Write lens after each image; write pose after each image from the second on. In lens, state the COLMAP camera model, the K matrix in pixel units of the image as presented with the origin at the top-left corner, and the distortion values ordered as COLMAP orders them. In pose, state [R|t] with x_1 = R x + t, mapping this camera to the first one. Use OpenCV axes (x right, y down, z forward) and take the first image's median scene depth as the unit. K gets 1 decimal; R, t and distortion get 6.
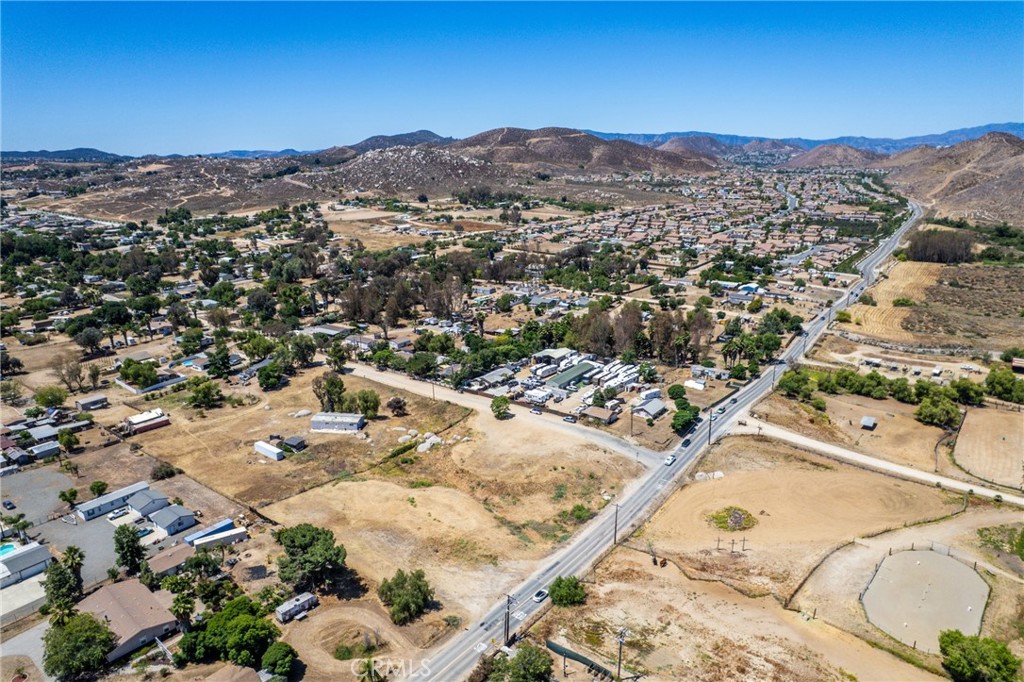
lens RADIAL K [[654.6, 0, 516.1], [0, 654.6, 346.8], [0, 0, 1]] dist [-0.074443, 0.065372]
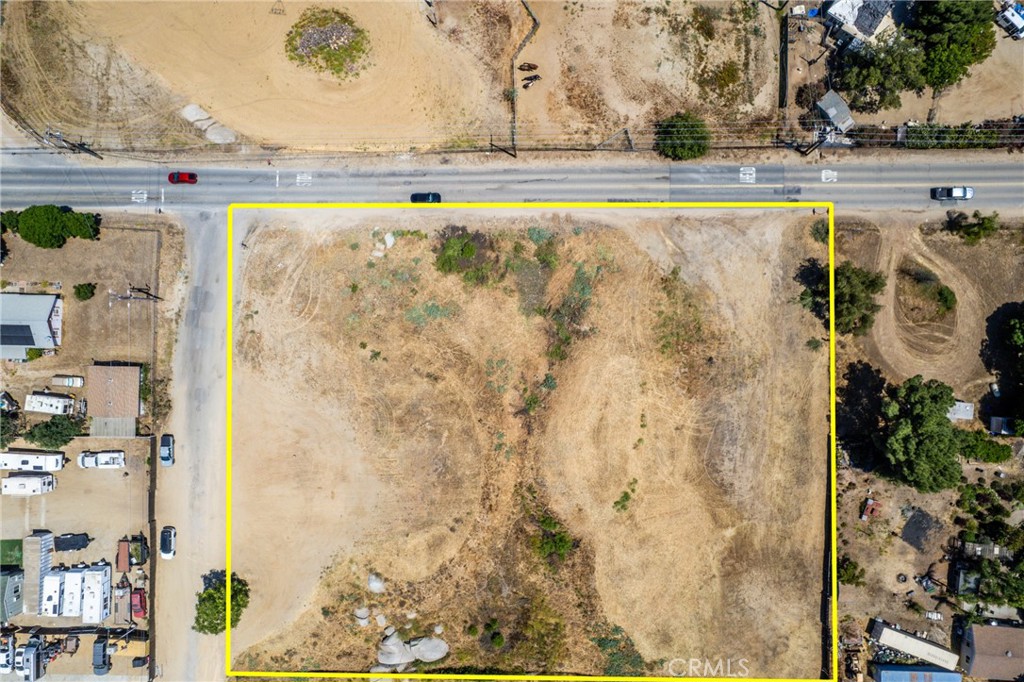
lens RADIAL K [[654.6, 0, 516.1], [0, 654.6, 346.8], [0, 0, 1]] dist [-0.074443, 0.065372]
pose [[-0.585433, -0.810412, 0.022376, -0.008036], [0.245600, -0.150981, 0.957541, -0.205269], [-0.772625, 0.566072, 0.287426, 0.569022]]
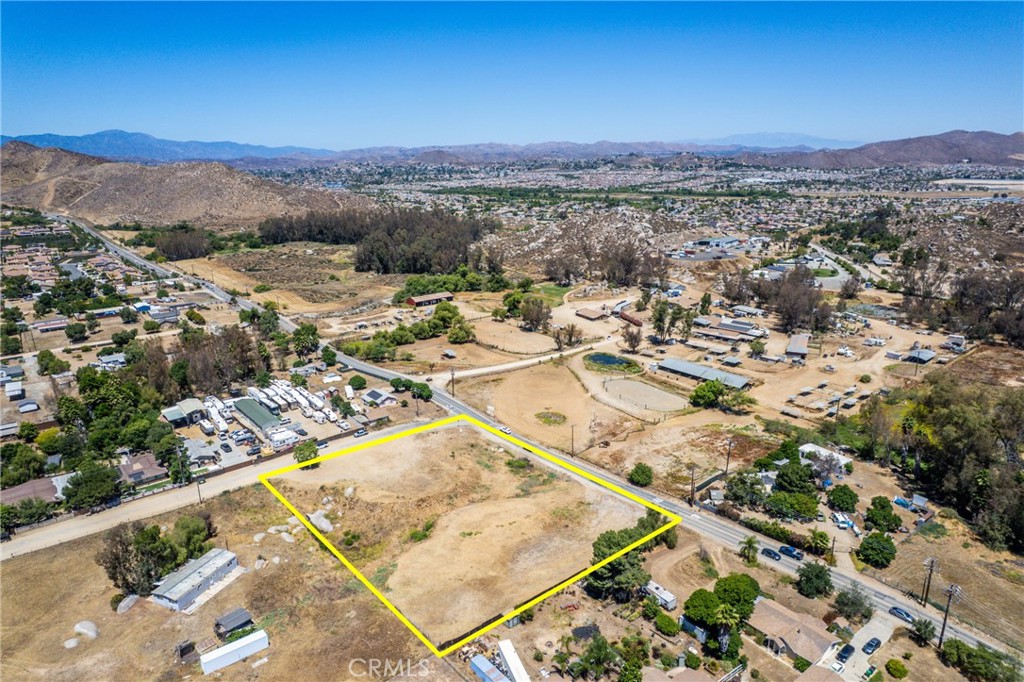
lens RADIAL K [[654.6, 0, 516.1], [0, 654.6, 346.8], [0, 0, 1]] dist [-0.074443, 0.065372]
pose [[0.239896, -0.269200, 0.932728, -0.627549], [0.282429, 0.938579, 0.198249, -0.115696], [-0.928808, 0.215870, 0.301191, 0.412710]]
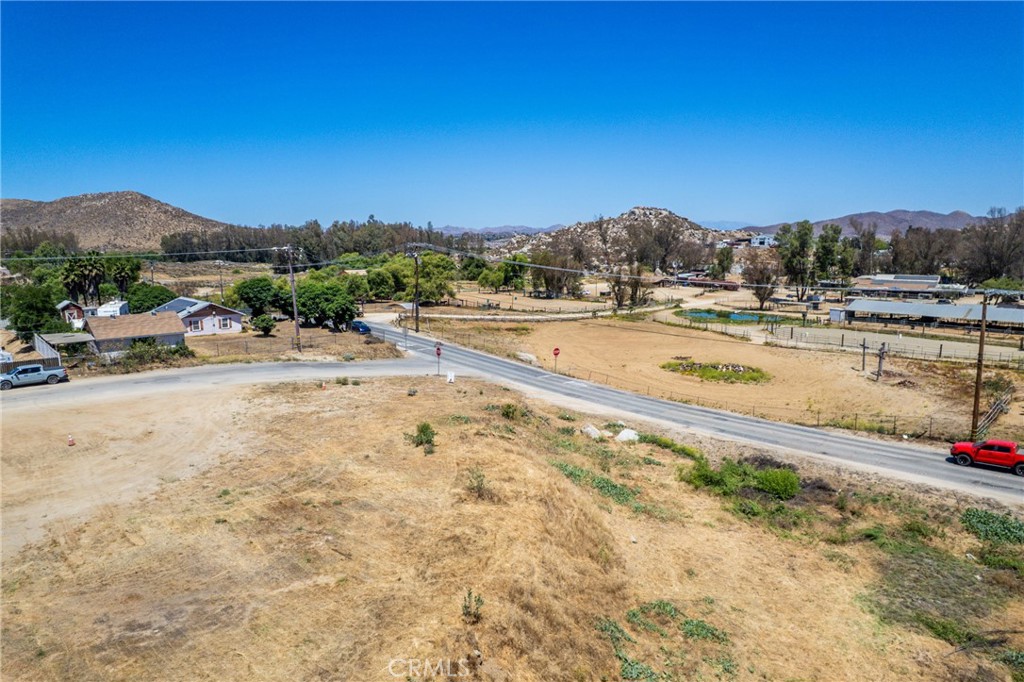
lens RADIAL K [[654.6, 0, 516.1], [0, 654.6, 346.8], [0, 0, 1]] dist [-0.074443, 0.065372]
pose [[0.173754, -0.148978, 0.973455, -0.090675], [0.279640, 0.955265, 0.096281, 0.110879], [-0.944252, 0.255488, 0.207642, 0.689844]]
